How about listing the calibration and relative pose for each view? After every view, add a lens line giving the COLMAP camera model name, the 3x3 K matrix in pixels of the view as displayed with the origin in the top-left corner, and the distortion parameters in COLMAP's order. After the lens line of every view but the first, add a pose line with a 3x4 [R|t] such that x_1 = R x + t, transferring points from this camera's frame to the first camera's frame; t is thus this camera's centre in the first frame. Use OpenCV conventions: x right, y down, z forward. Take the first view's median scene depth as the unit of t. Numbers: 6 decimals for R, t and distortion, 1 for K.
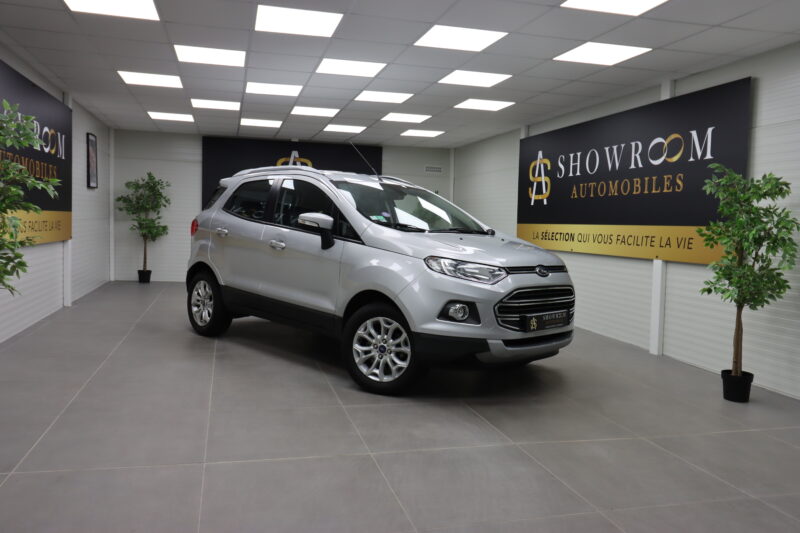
lens RADIAL K [[651.9, 0, 401.0], [0, 651.9, 270.6], [0, 0, 1]] dist [0.016741, -0.002165]
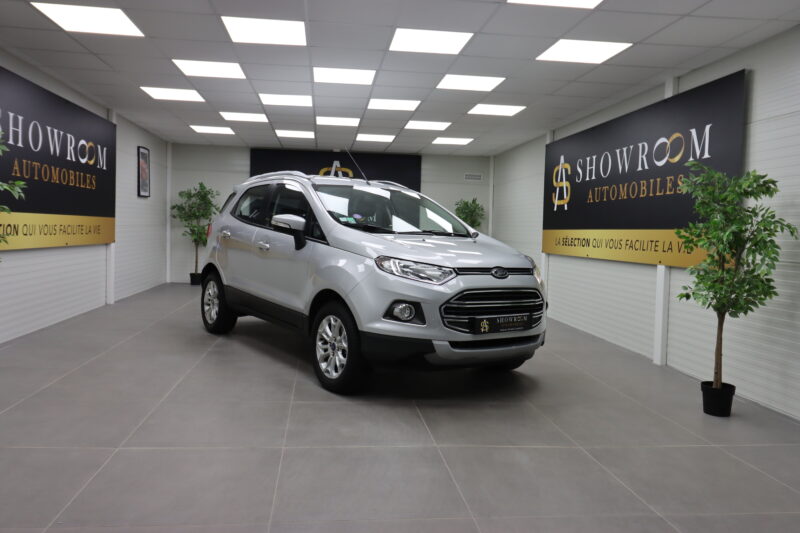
lens RADIAL K [[633.9, 0, 393.9], [0, 633.9, 267.8], [0, 0, 1]] dist [0.025746, -0.019445]
pose [[0.988229, 0.010226, -0.152640, 0.150019], [-0.013228, 0.999738, -0.018661, 0.009578], [0.152409, 0.020461, 0.988106, 0.024661]]
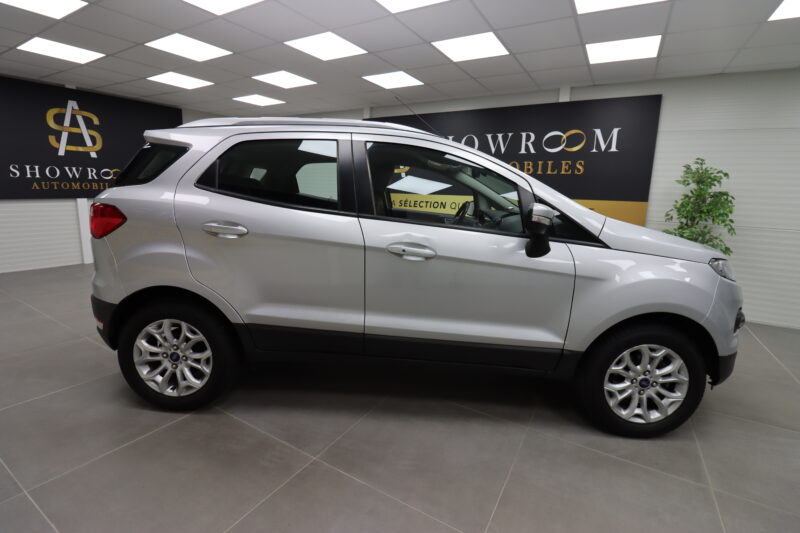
lens RADIAL K [[377.1, 0, 401.3], [0, 377.1, 260.0], [0, 0, 1]] dist [-0.000768, -0.006879]
pose [[0.714804, -0.136512, 0.685872, -0.382456], [0.041426, 0.987306, 0.153333, -0.076393], [-0.698097, -0.081190, 0.711385, 0.654678]]
